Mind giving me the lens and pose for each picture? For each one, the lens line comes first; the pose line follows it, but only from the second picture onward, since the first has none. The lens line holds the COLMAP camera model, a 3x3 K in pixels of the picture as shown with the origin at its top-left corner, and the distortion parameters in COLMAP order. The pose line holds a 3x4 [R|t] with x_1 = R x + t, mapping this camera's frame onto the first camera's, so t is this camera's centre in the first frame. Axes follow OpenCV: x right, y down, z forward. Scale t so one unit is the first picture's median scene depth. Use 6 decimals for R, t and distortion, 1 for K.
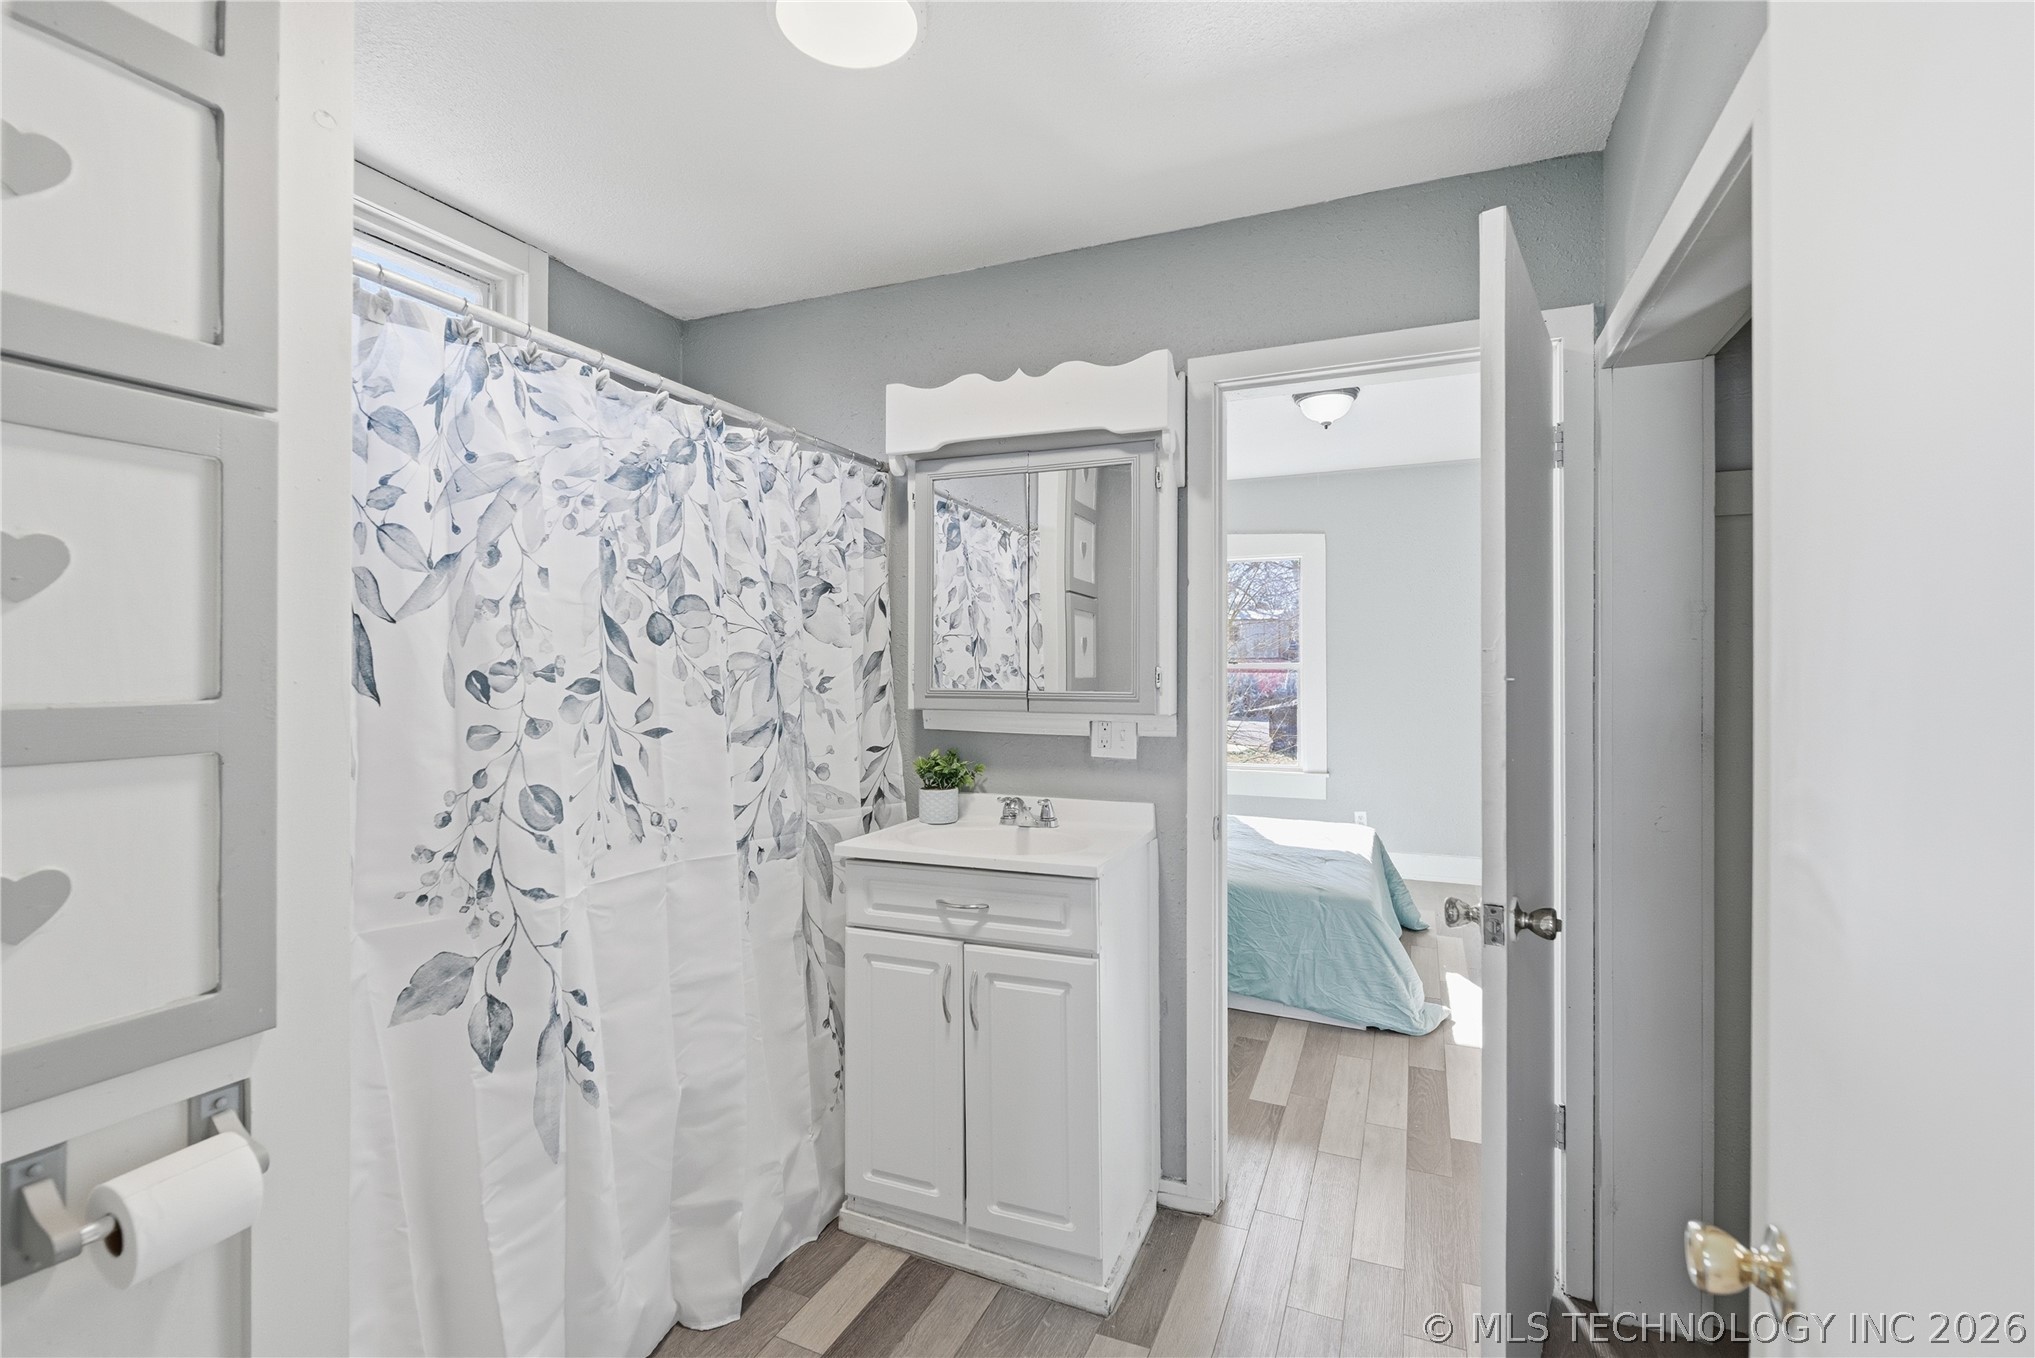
lens RADIAL K [[952.9, 0, 1017.5], [0, 952.9, 679.0], [0, 0, 1]] dist [0.000018, -0.000034]
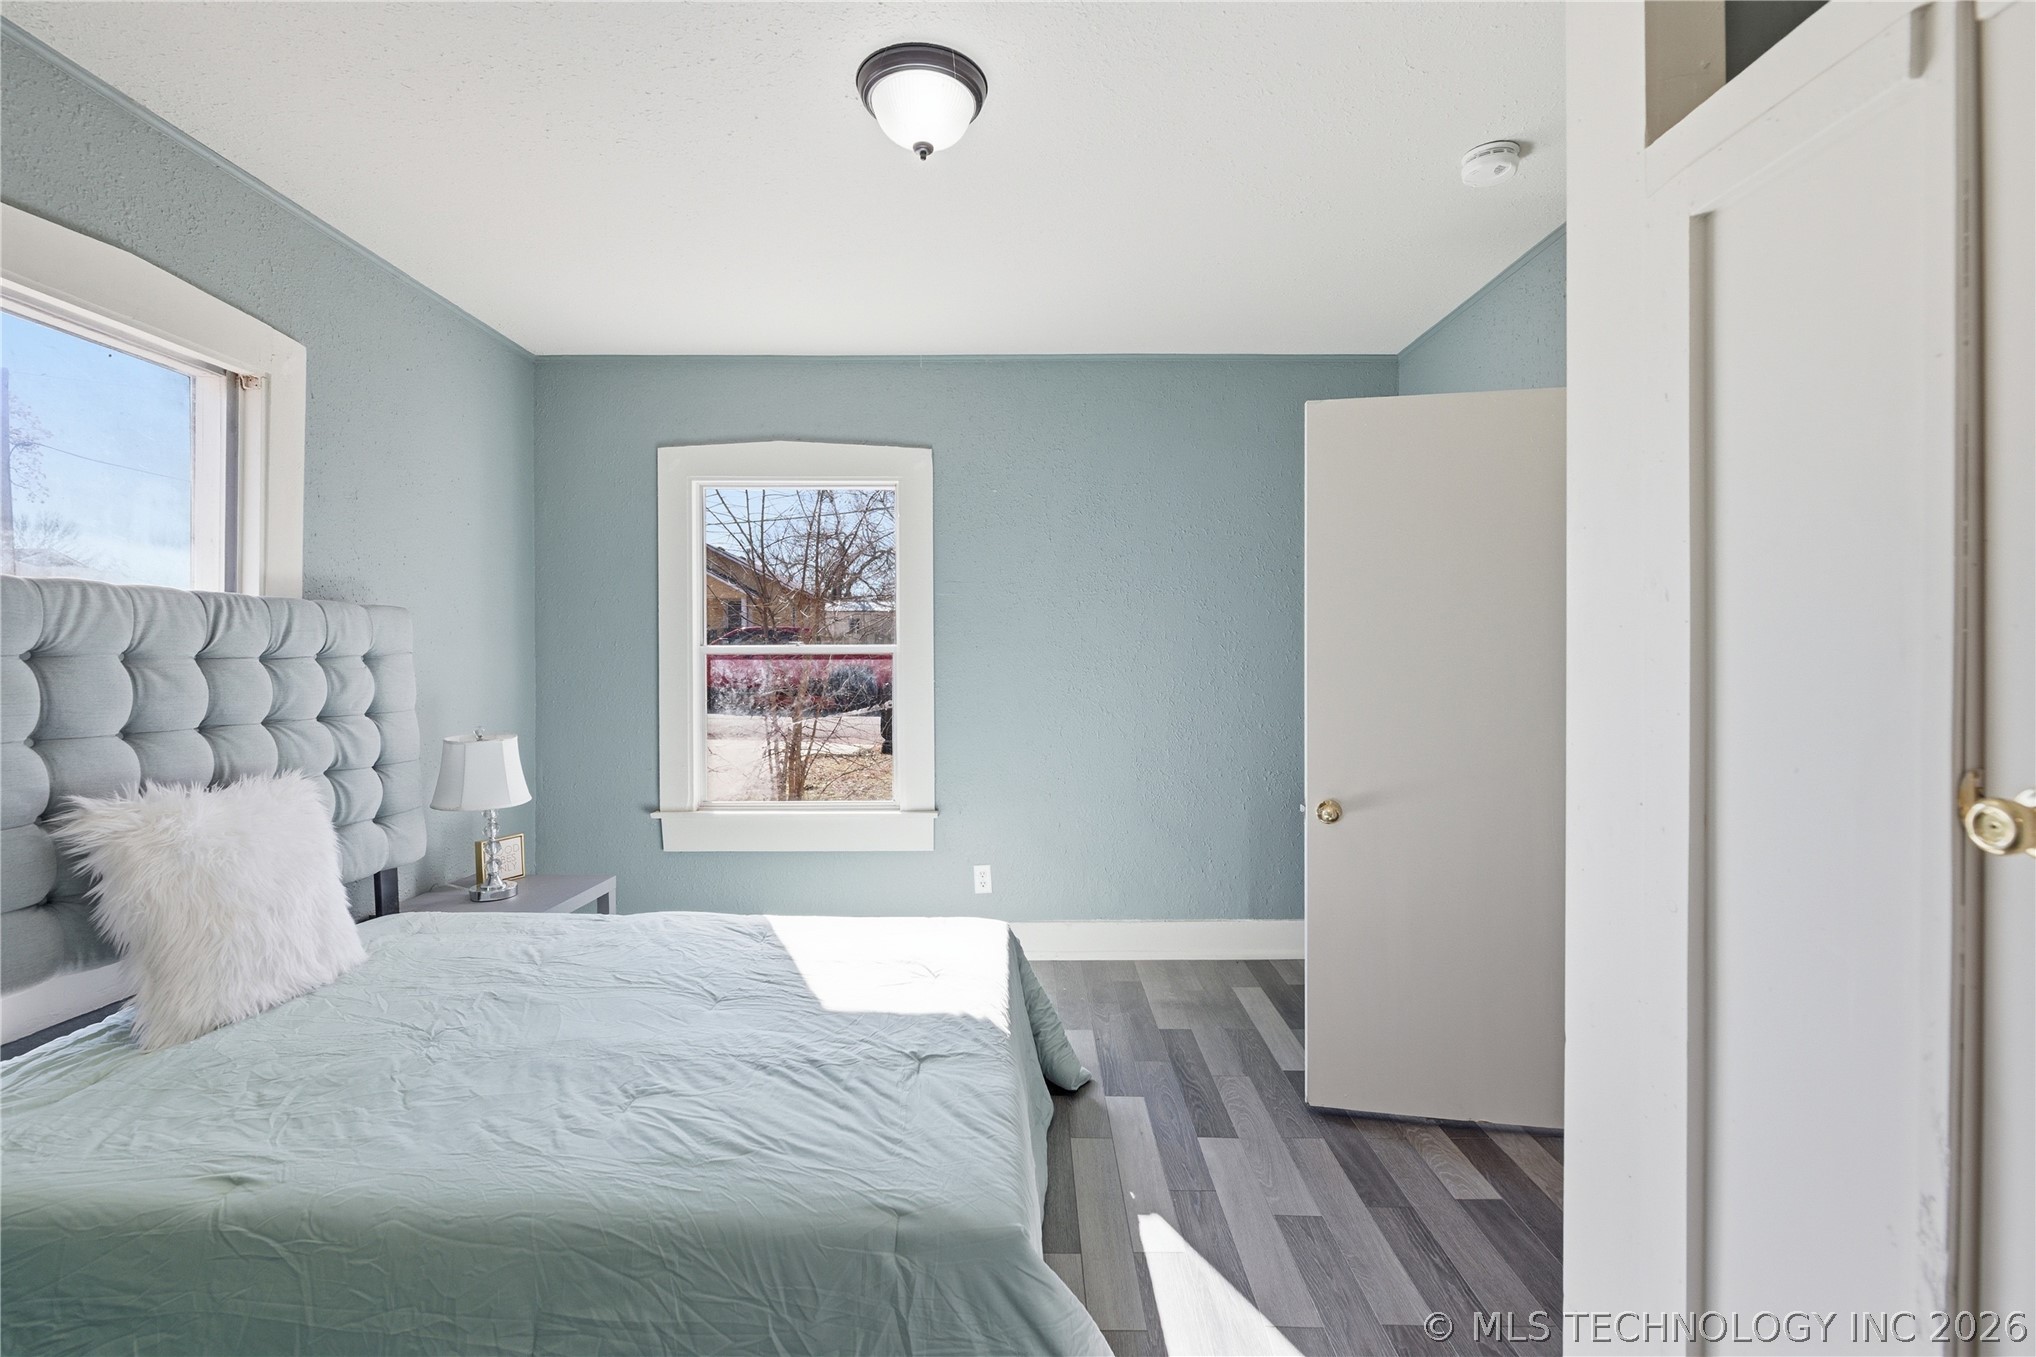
lens RADIAL K [[953.3, 0, 1018.0], [0, 953.3, 678.5], [0, 0, 1]] dist [0.000018, -0.000034]
pose [[0.924335, -0.004000, 0.381562, 0.159440], [0.000573, 0.999958, 0.009095, 0.000455], [-0.381582, -0.008188, 0.924299, 0.461965]]
